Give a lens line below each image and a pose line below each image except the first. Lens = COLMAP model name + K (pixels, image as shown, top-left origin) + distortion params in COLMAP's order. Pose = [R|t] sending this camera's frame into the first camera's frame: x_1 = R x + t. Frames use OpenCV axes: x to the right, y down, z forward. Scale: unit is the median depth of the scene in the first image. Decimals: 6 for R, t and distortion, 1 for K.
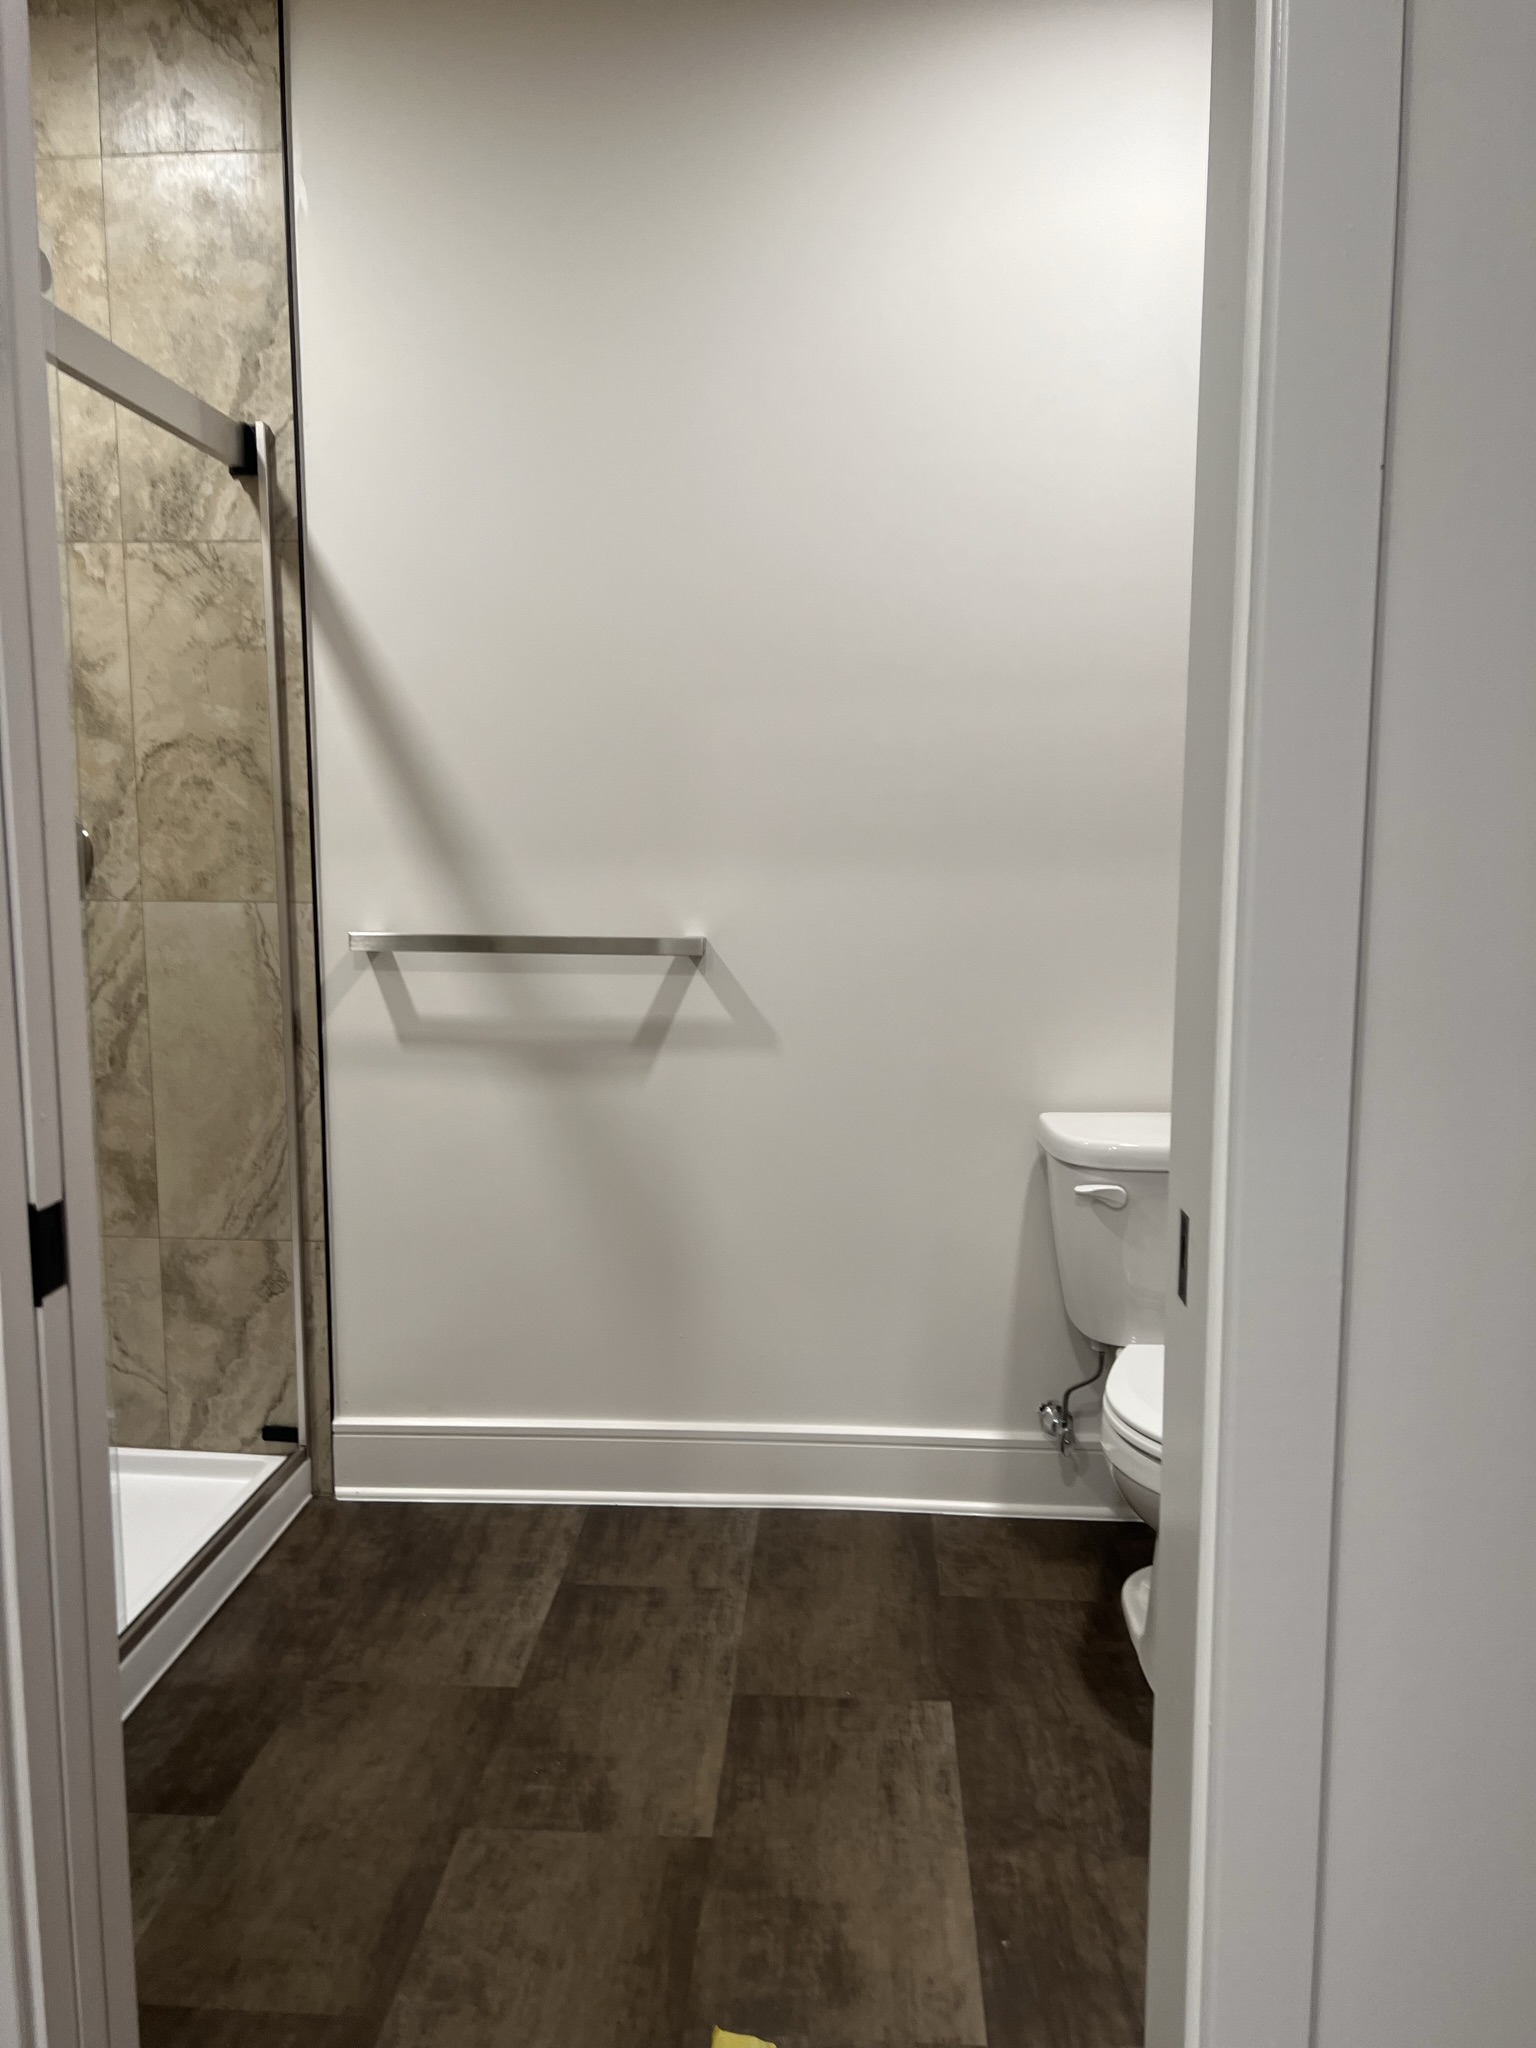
lens RADIAL K [[1543.3, 0, 776.6], [0, 1543.3, 1033.5], [0, 0, 1]] dist [0.051536, -0.024667]
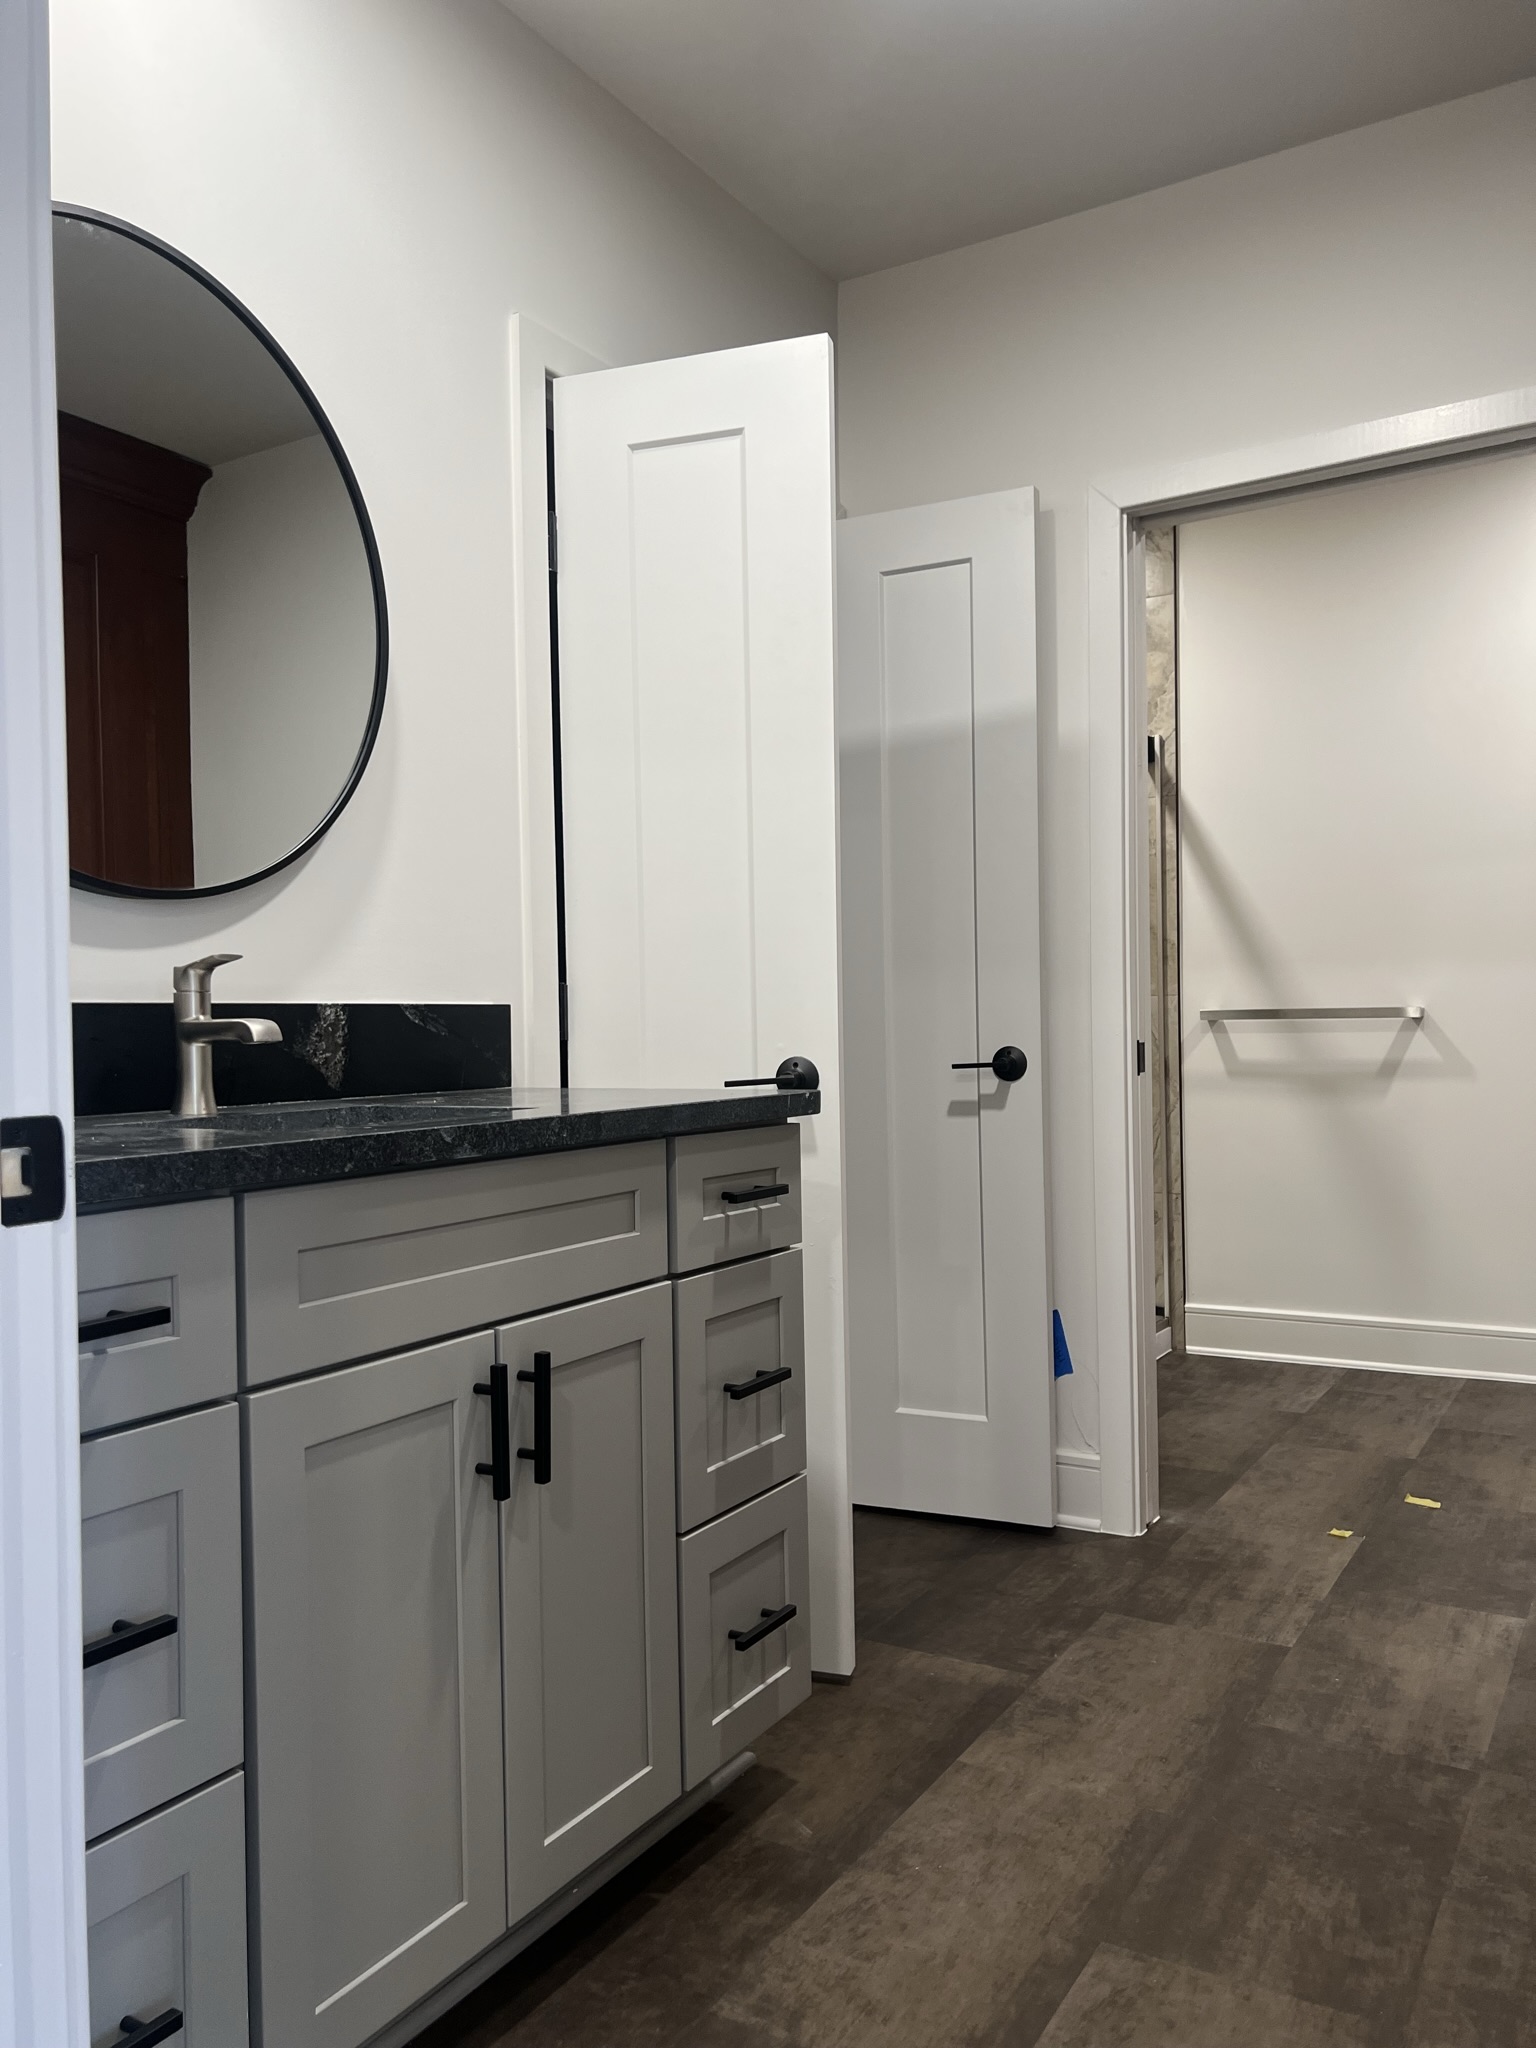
lens RADIAL K [[1543.3, 0, 761.1], [0, 1543.3, 1026.1], [0, 0, 1]] dist [0.051536, -0.024667]
pose [[0.881088, -0.016021, -0.472680, 0.113823], [-0.044198, 0.992263, -0.116016, 0.177873], [0.470882, 0.123112, 0.873564, -0.758465]]
